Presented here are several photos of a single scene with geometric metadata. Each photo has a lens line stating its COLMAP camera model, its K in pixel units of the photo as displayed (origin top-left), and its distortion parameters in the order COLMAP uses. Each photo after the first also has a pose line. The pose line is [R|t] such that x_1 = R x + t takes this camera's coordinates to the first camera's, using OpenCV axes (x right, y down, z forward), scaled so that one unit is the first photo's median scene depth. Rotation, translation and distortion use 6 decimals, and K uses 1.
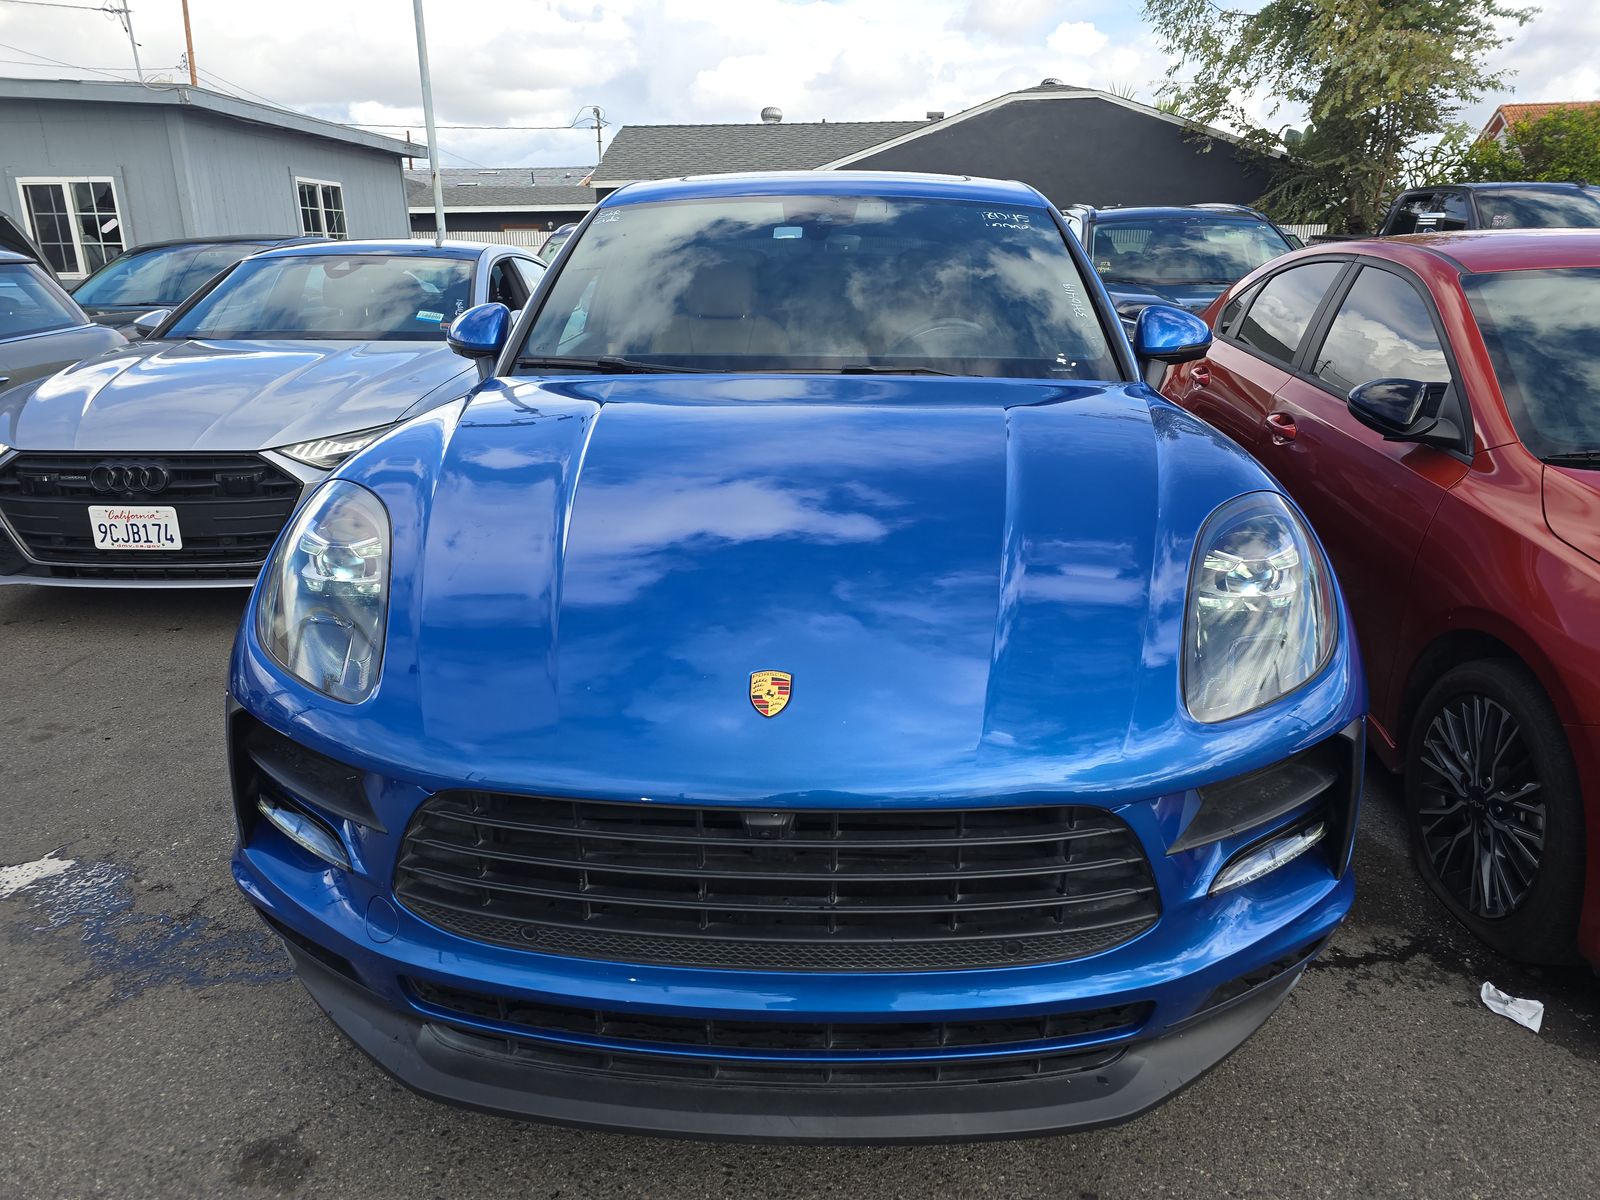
lens RADIAL K [[1059.1, 0, 794.9], [0, 1059.1, 602.1], [0, 0, 1]] dist [0.052300, -0.019374]
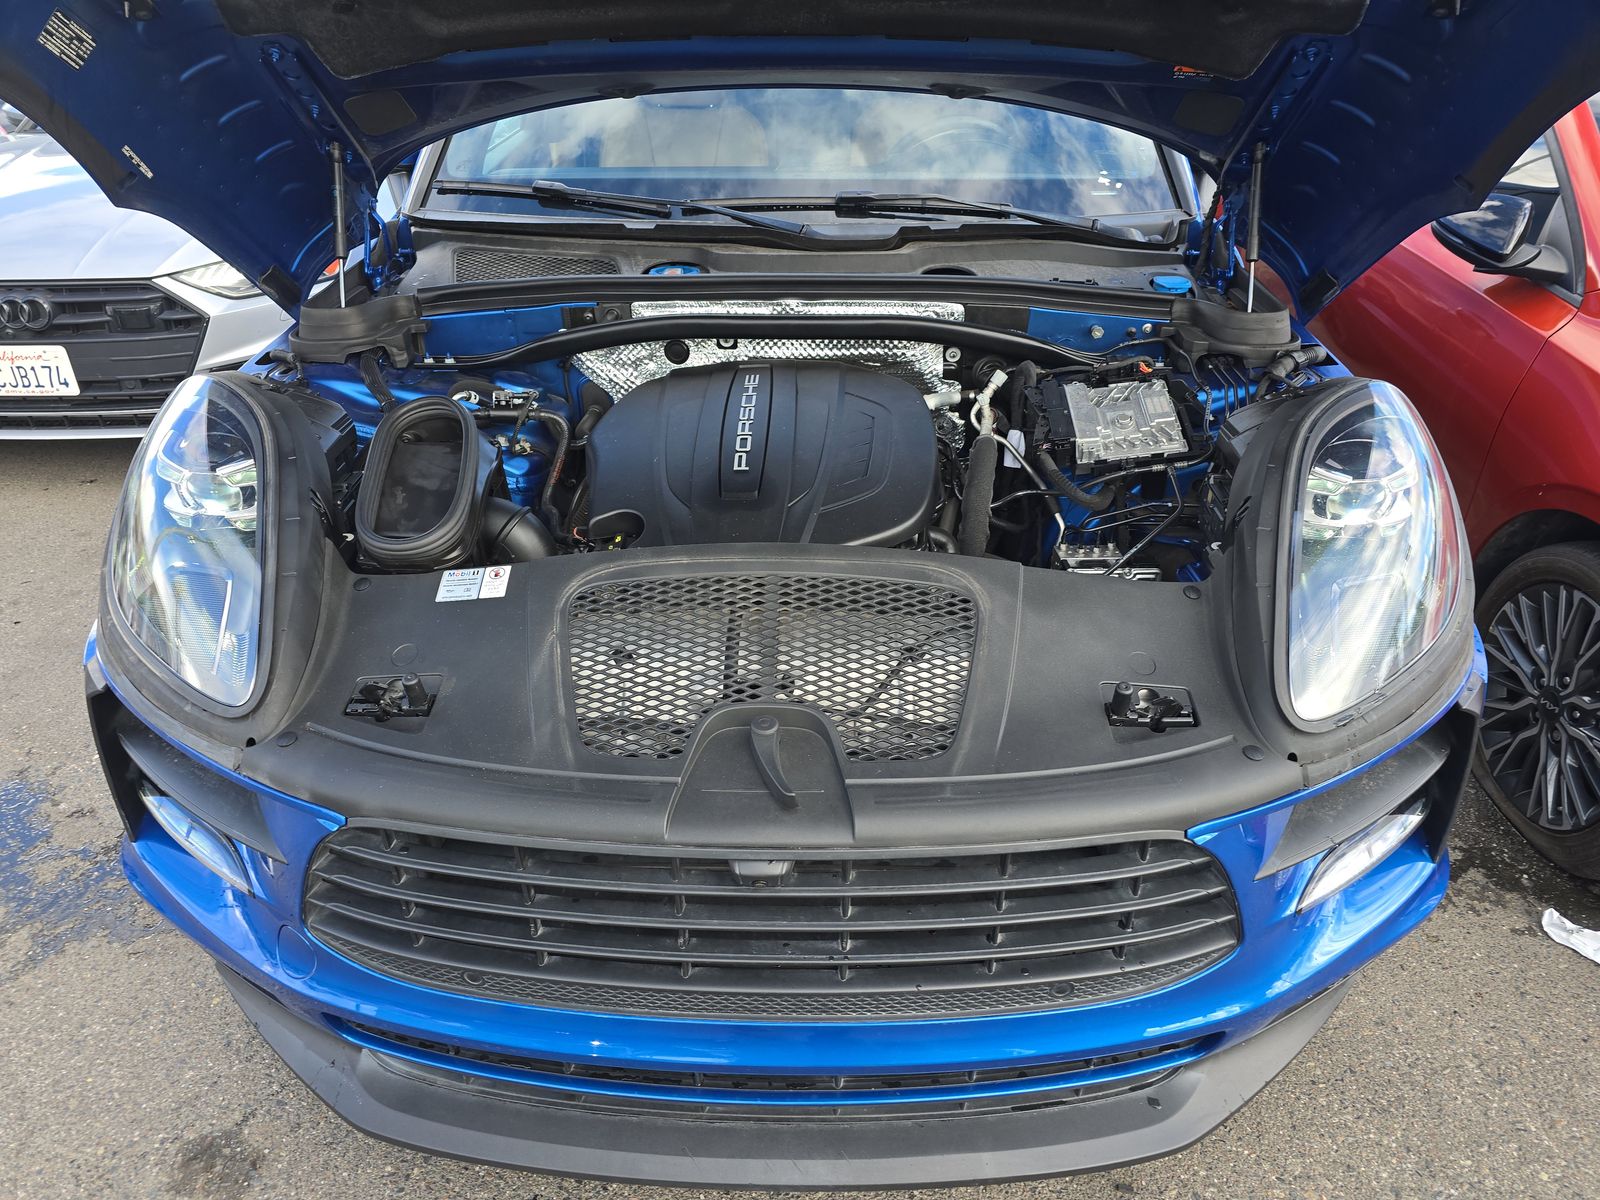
lens RADIAL K [[1078.2, 0, 801.0], [0, 1078.2, 599.3], [0, 0, 1]] dist [0.034670, -0.014978]
pose [[0.999563, -0.020889, 0.020907, -0.006650], [0.016581, 0.981960, 0.188358, -0.097947], [-0.024464, -0.187929, 0.981878, 0.174540]]
